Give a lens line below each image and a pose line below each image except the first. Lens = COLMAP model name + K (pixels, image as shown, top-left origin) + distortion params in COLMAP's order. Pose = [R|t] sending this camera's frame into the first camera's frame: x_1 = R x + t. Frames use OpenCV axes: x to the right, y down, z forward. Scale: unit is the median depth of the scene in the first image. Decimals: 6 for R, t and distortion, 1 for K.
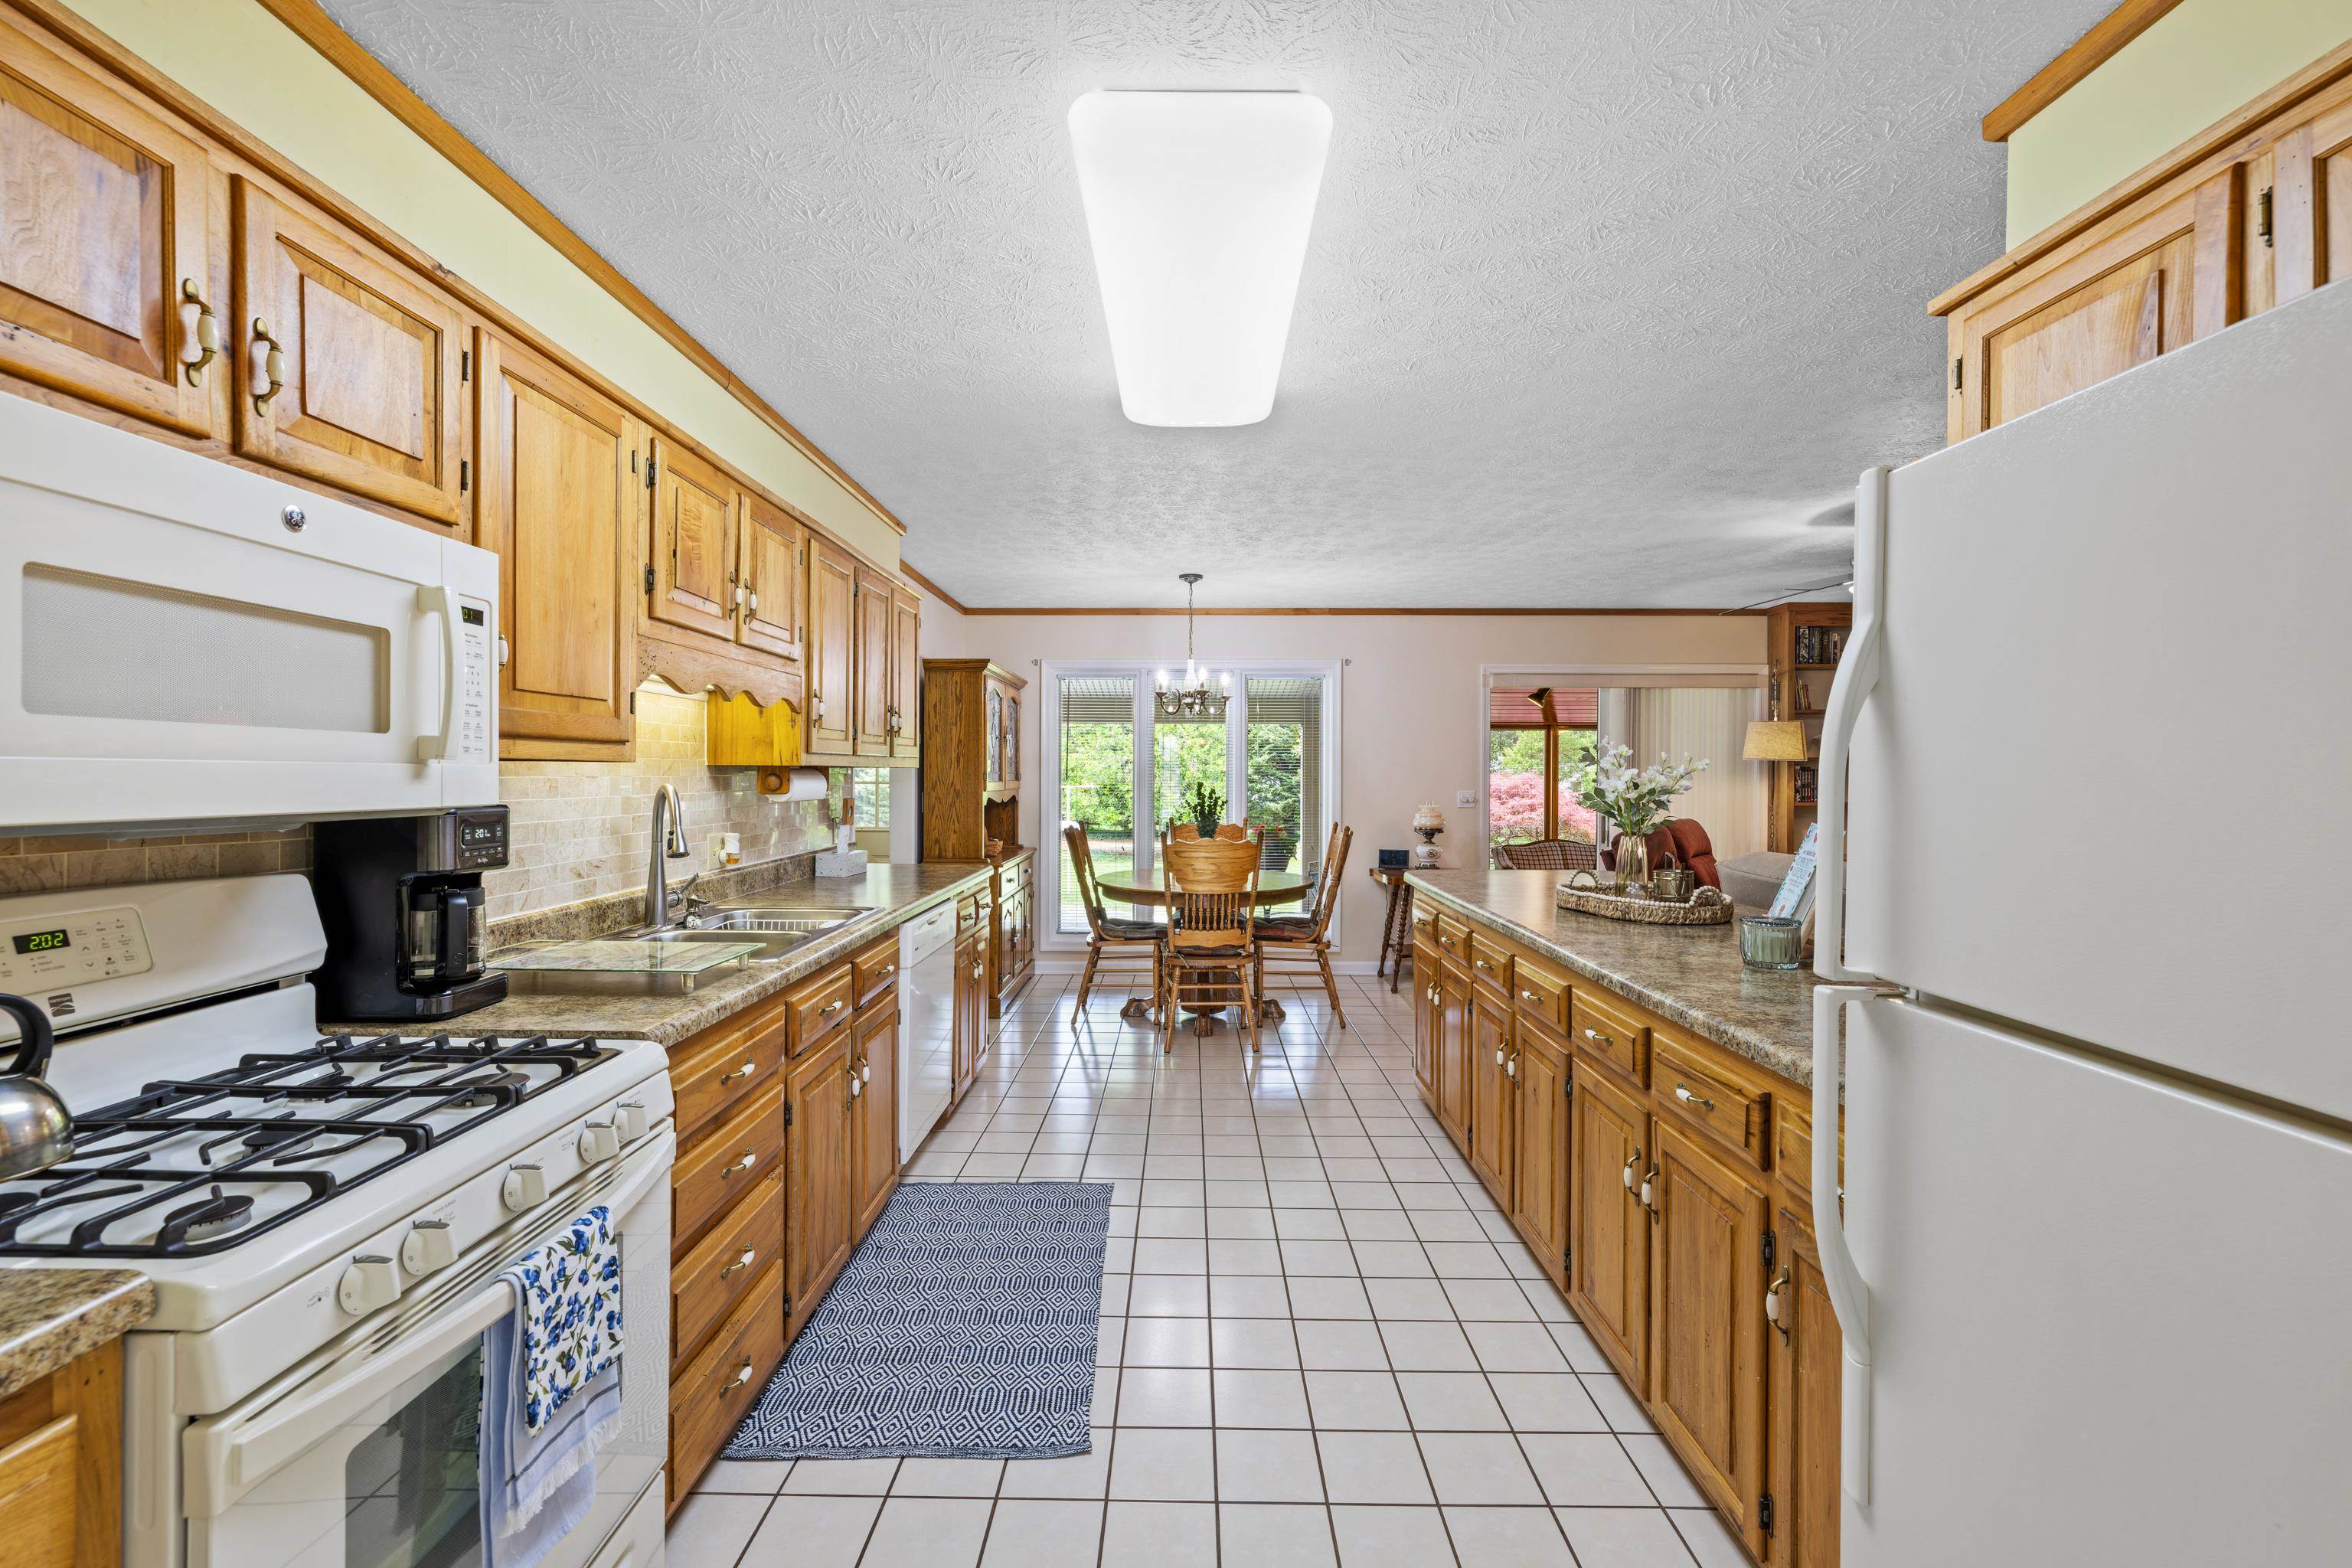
lens RADIAL K [[986.2, 0, 1170.0], [0, 986.2, 779.9], [0, 0, 1]] dist [-0.005058, 0.000145]
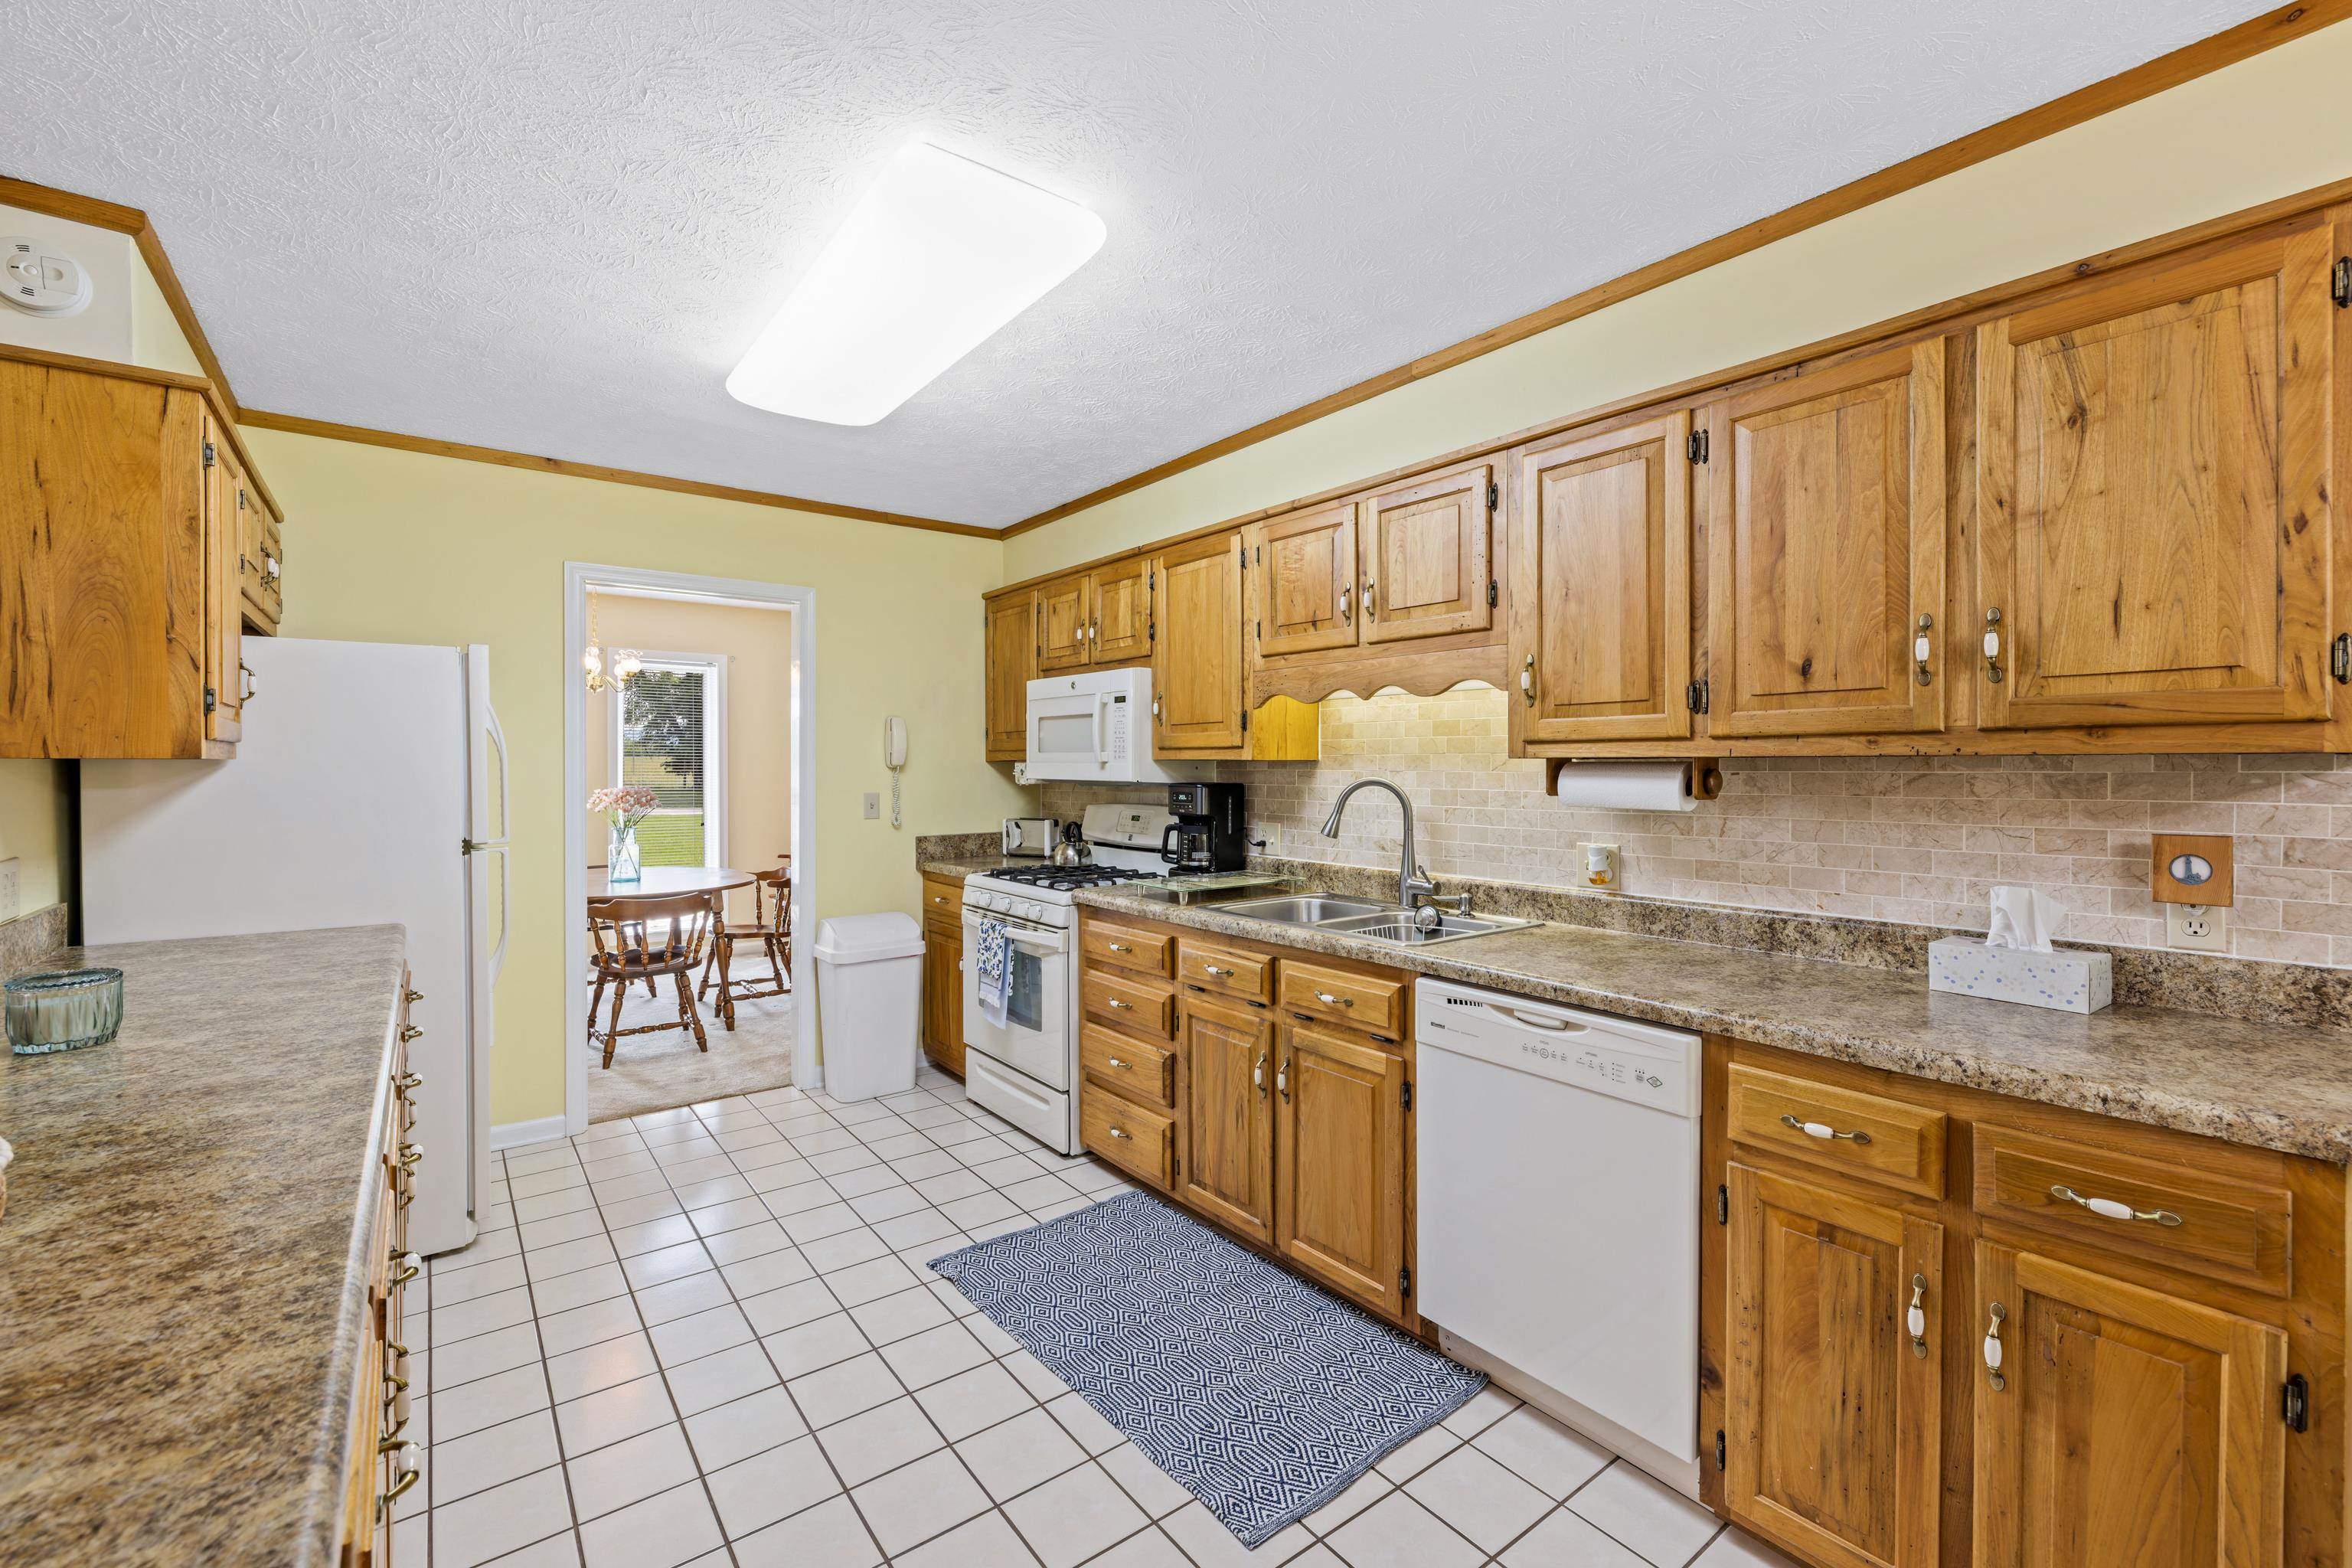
lens RADIAL K [[986.2, 0, 1169.9], [0, 986.2, 774.1], [0, 0, 1]] dist [-0.005058, 0.000145]
pose [[-0.789251, 0.007097, -0.614030, 0.502097], [-0.002487, 0.999888, 0.014754, -0.020765], [0.614066, 0.013172, -0.789145, 2.343818]]
